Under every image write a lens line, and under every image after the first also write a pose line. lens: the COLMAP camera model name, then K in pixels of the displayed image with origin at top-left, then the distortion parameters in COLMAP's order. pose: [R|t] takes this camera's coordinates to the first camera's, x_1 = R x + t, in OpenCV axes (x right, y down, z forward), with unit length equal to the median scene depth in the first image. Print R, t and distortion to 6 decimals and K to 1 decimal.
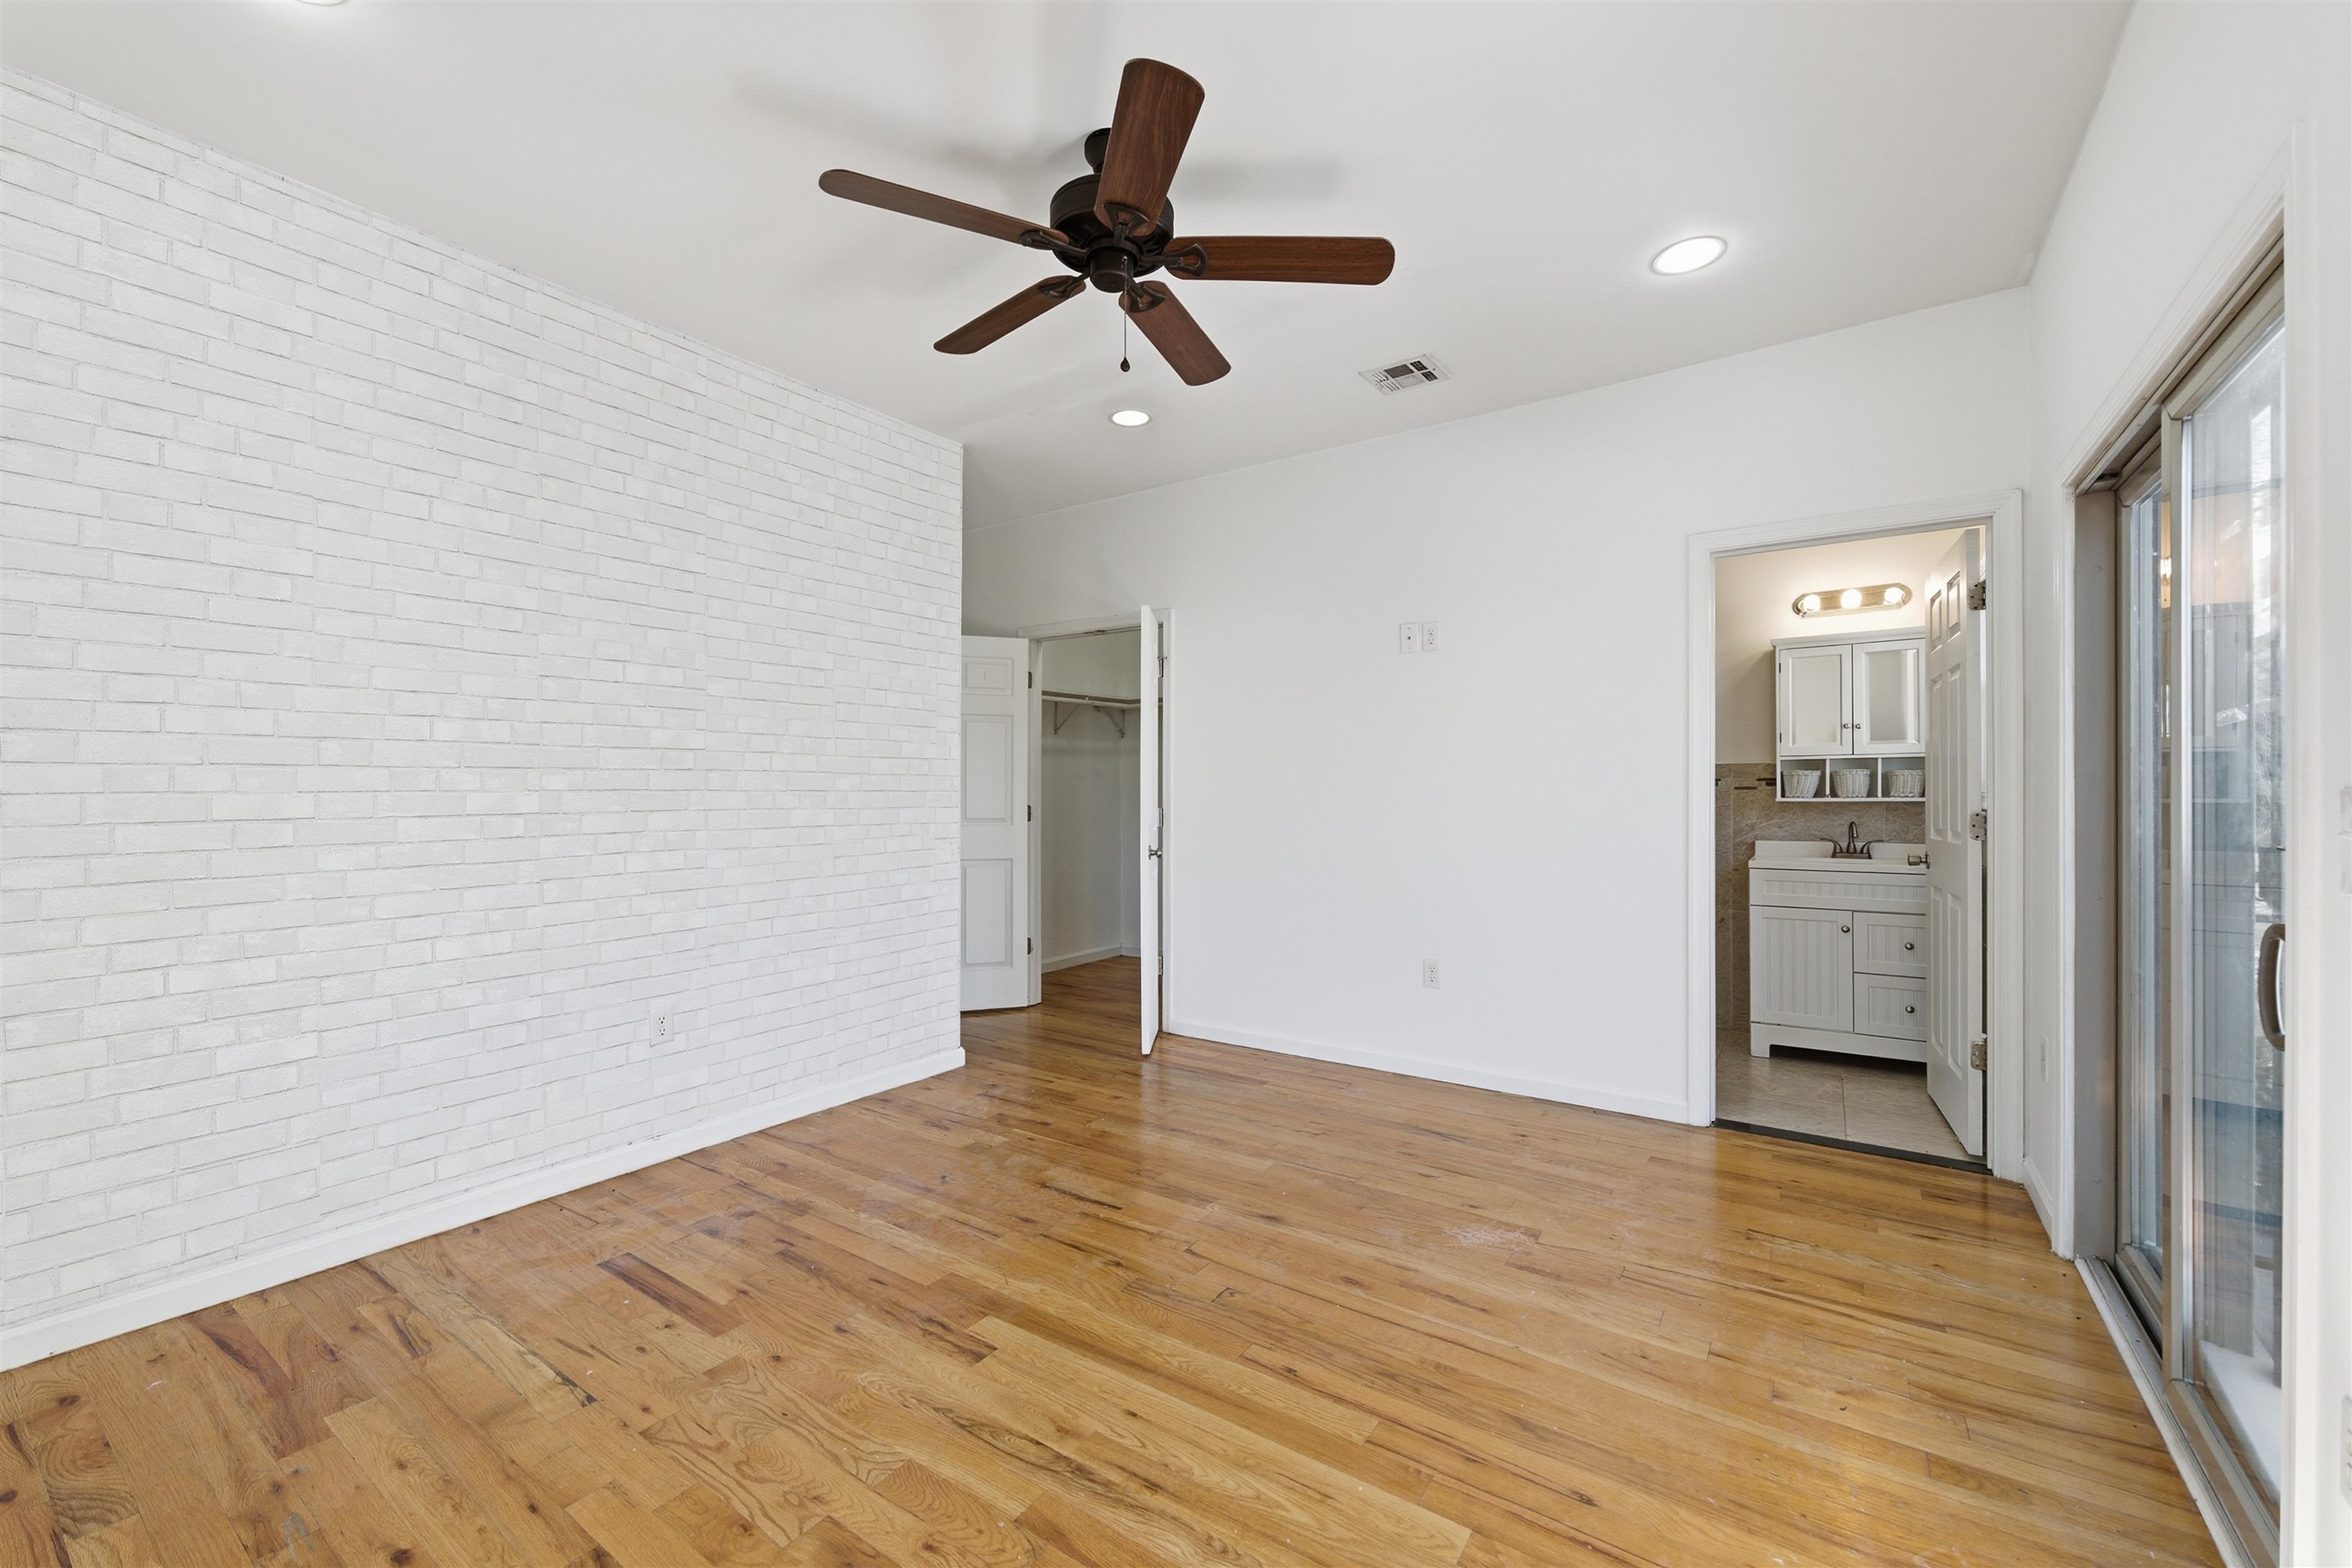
lens RADIAL K [[938.3, 0, 1174.6], [0, 938.3, 795.5], [0, 0, 1]] dist [-0.004750, 0.003783]
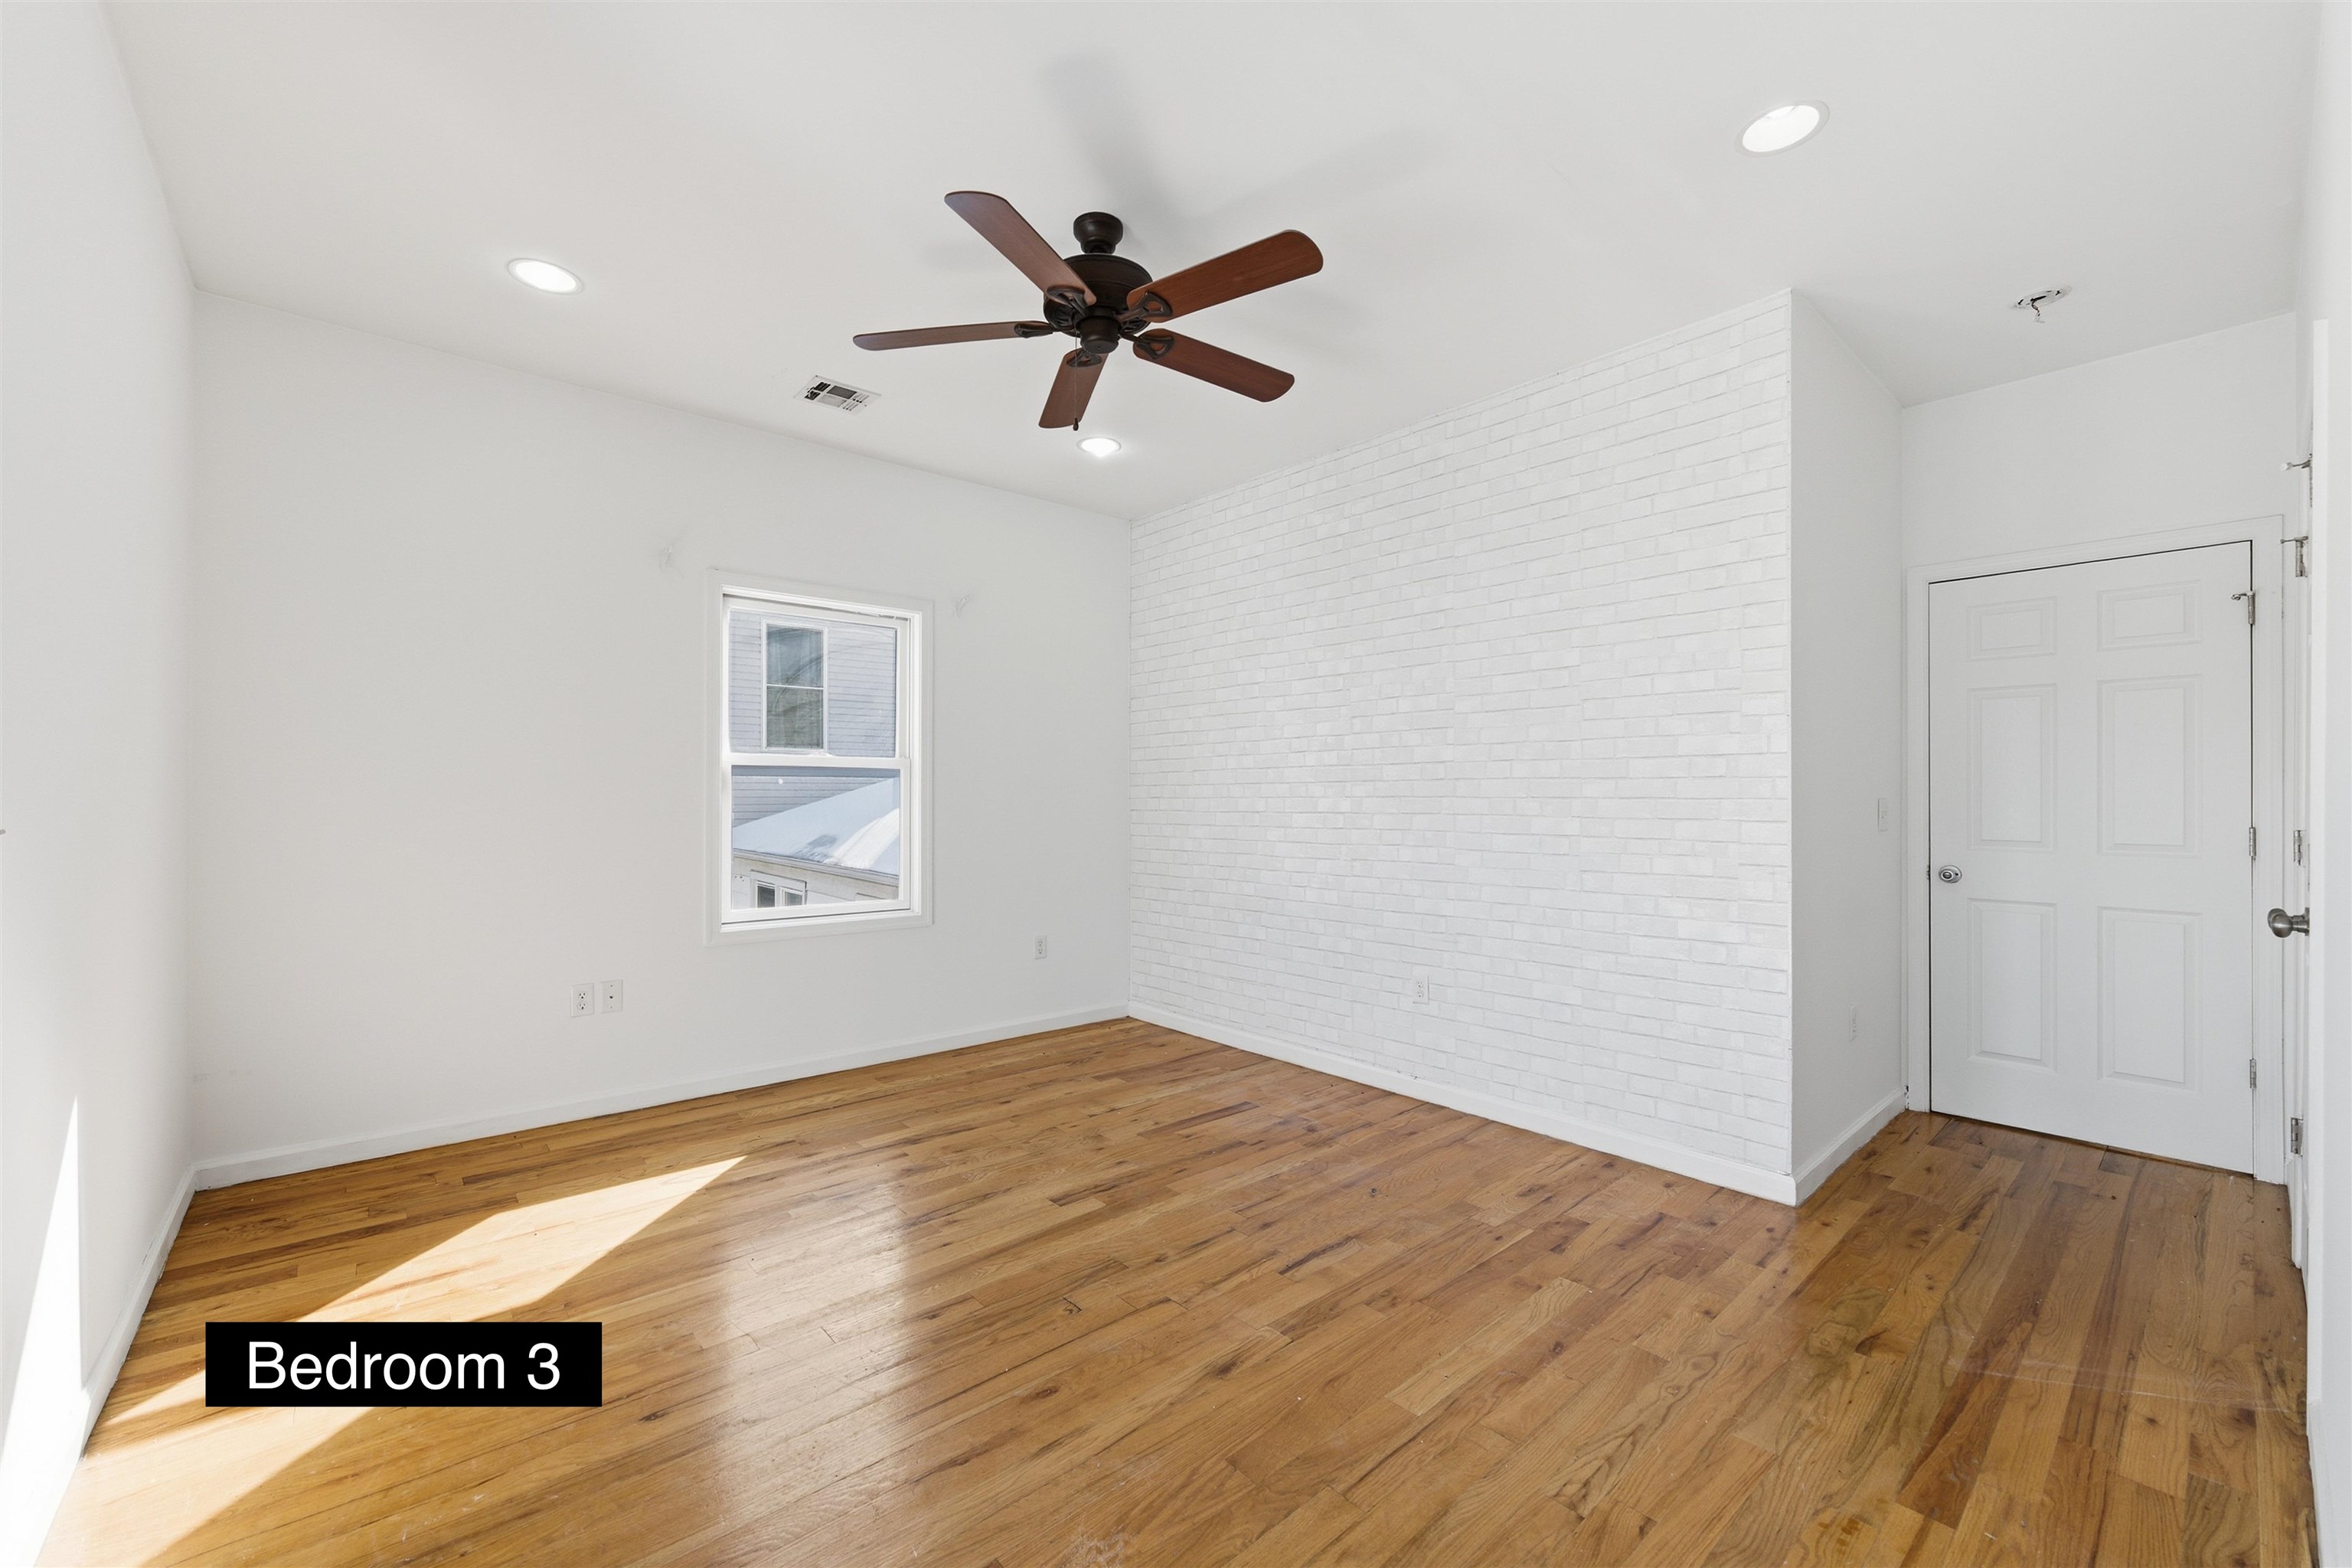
lens RADIAL K [[938.3, 0, 1167.8], [0, 938.3, 789.9], [0, 0, 1]] dist [-0.004750, 0.003783]
pose [[-0.247151, -0.006942, -0.968952, 0.845981], [-0.005284, 0.999969, -0.005817, -0.006643], [0.968962, 0.003682, -0.247180, 1.145396]]
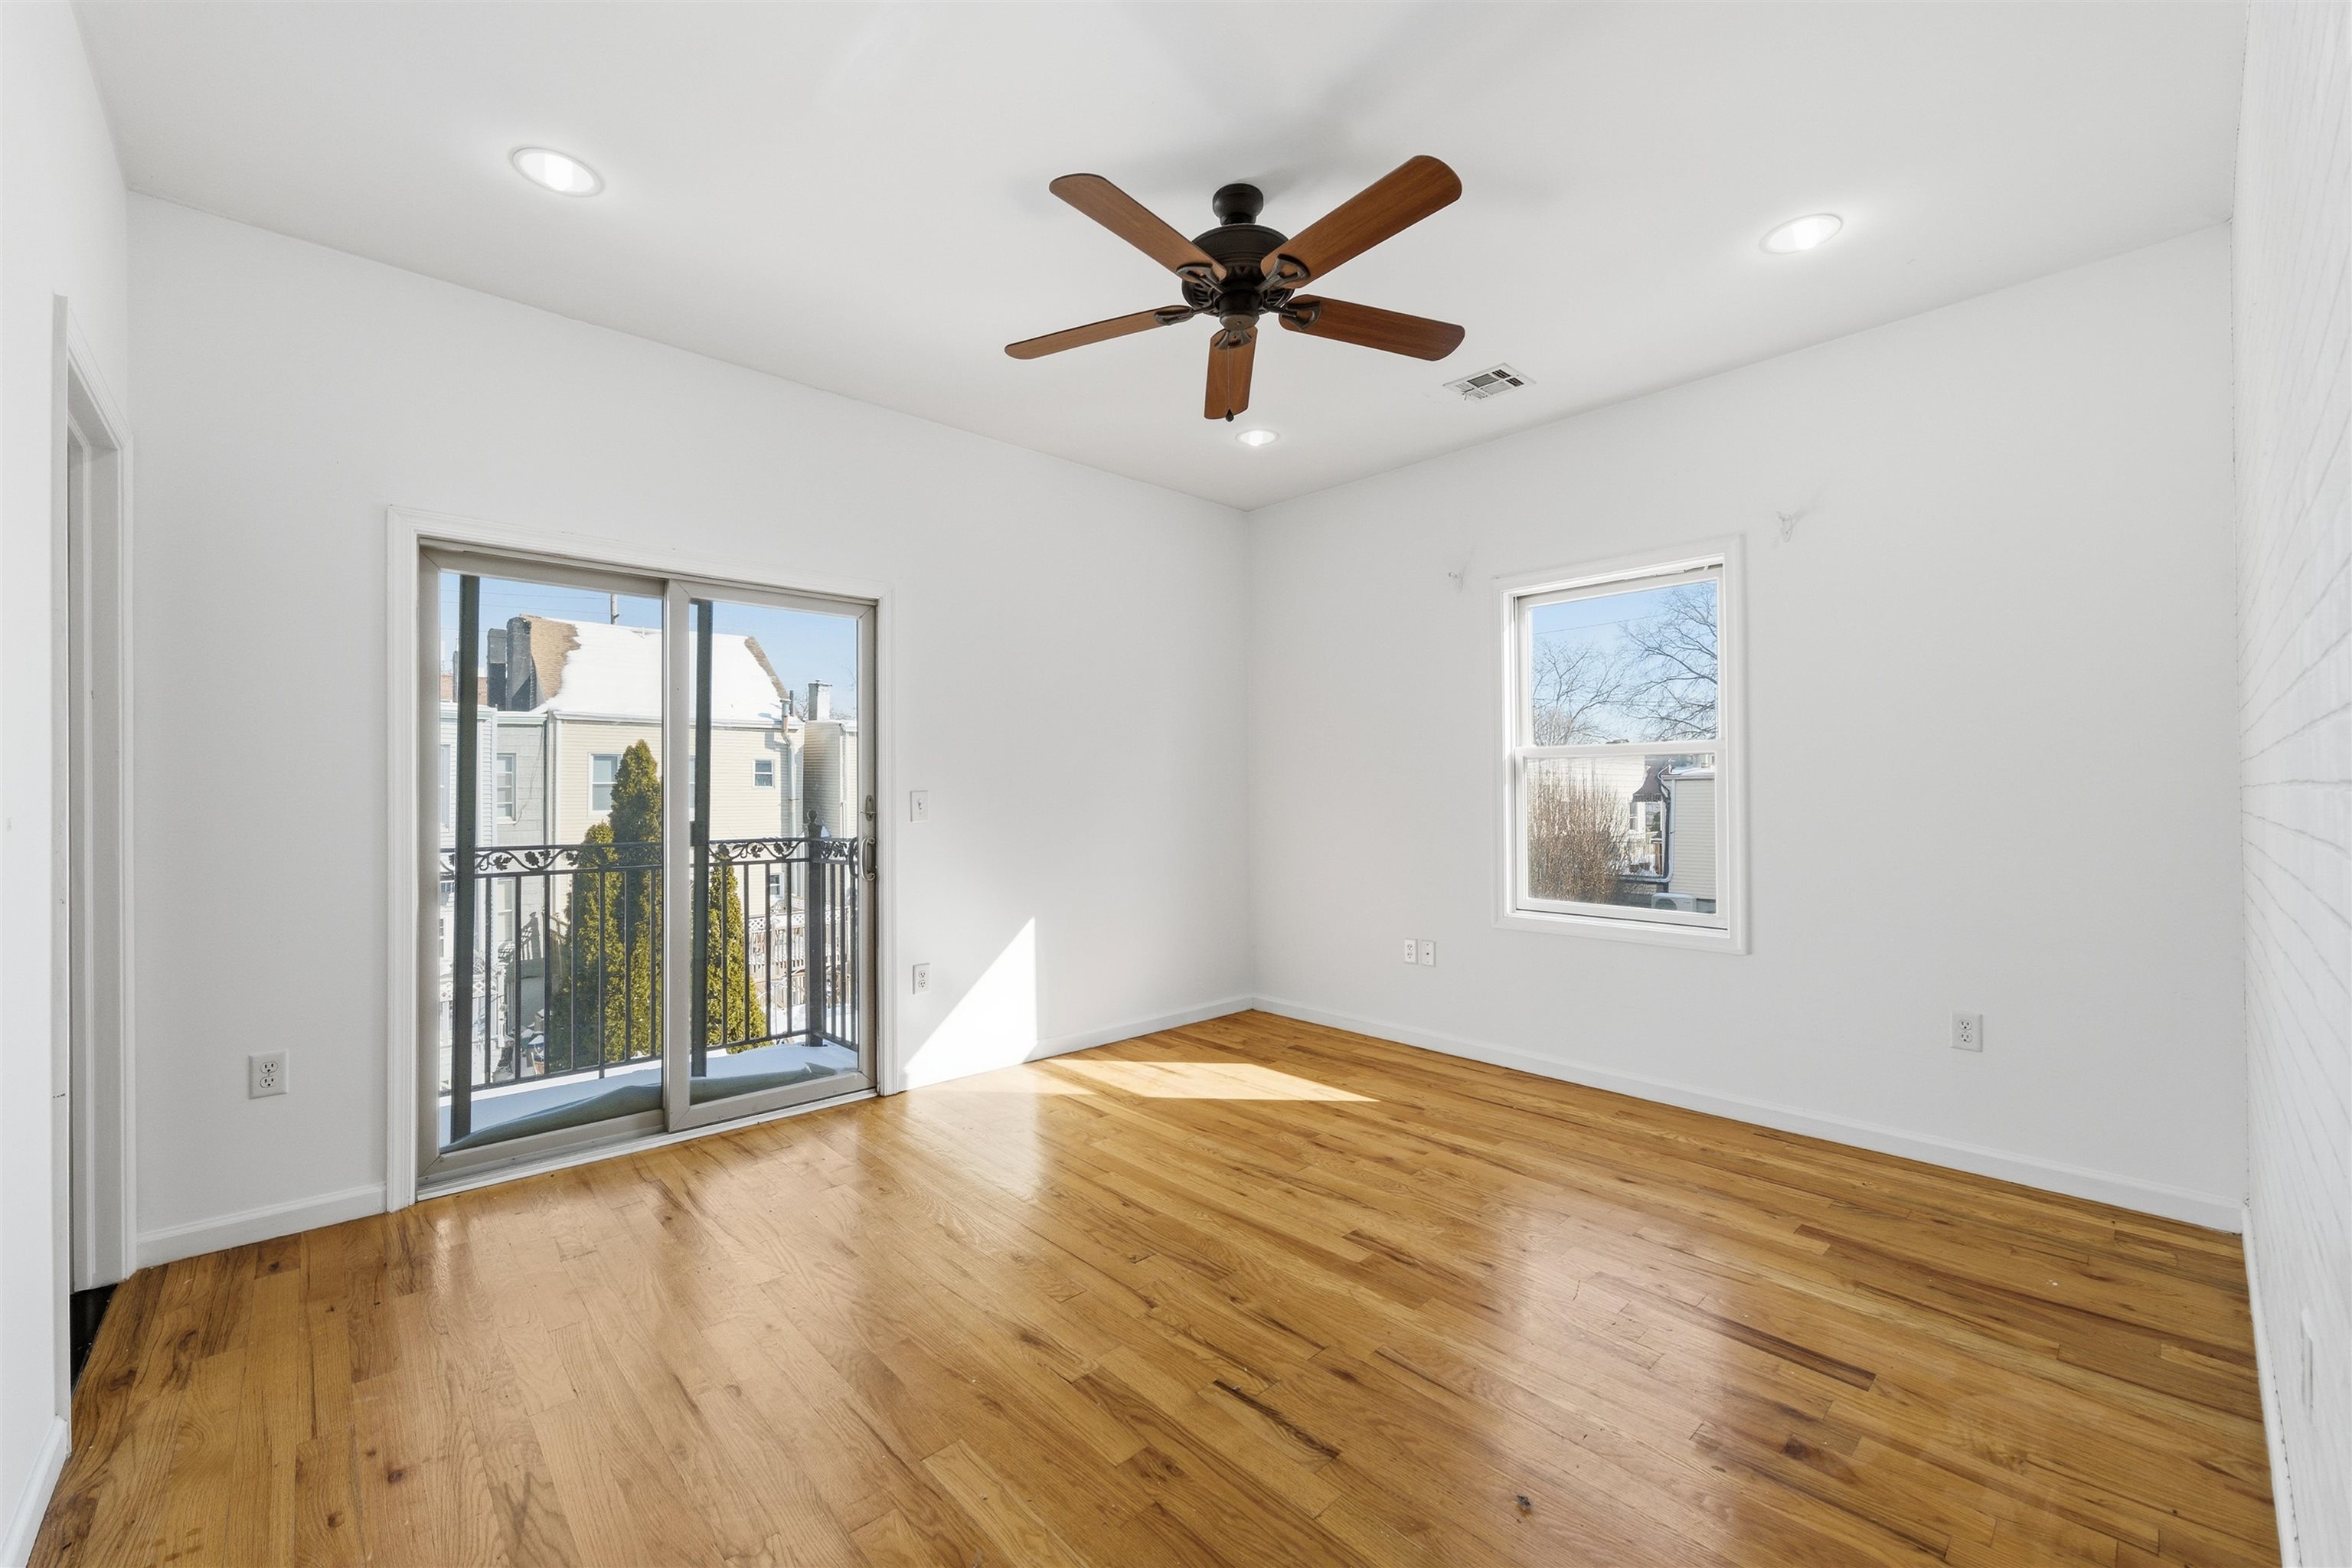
lens RADIAL K [[938.3, 0, 1173.1], [0, 938.3, 784.3], [0, 0, 1]] dist [-0.004750, 0.003783]
pose [[-0.976347, 0.009475, 0.216000, -0.188690], [0.008561, 0.999950, -0.005169, -0.005676], [-0.216039, -0.003198, -0.976380, 1.746936]]
